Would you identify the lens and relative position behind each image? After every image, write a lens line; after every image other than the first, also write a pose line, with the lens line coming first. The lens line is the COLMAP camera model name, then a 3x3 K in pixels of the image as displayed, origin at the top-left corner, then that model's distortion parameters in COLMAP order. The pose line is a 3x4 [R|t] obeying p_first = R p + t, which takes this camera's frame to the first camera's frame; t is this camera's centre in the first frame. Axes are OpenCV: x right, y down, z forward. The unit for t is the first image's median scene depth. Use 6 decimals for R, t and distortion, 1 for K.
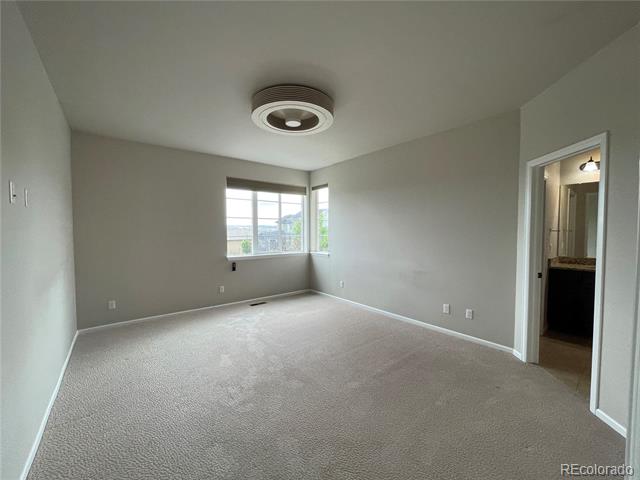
lens RADIAL K [[257.1, 0, 320.0], [0, 257.1, 240.0], [0, 0, 1]] dist [0.000518, 0.000173]
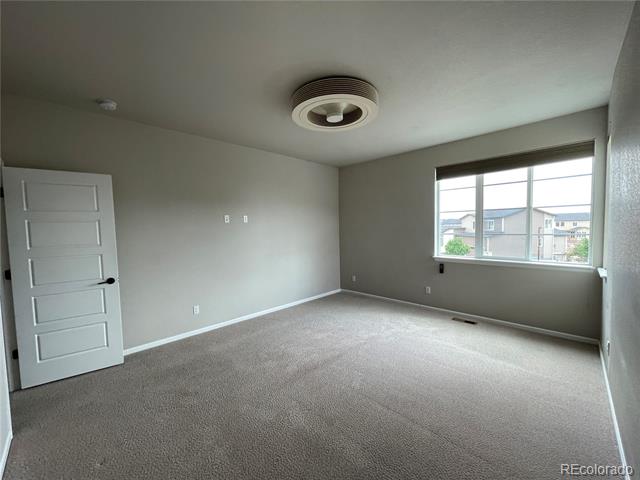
lens RADIAL K [[257.1, 0, 320.0], [0, 257.1, 240.0], [0, 0, 1]] dist [0.000518, 0.000173]
pose [[0.109059, 0.047507, -0.992899, 0.495813], [-0.014234, 0.998830, 0.046227, -0.028541], [0.993933, 0.009092, 0.109607, 0.497640]]
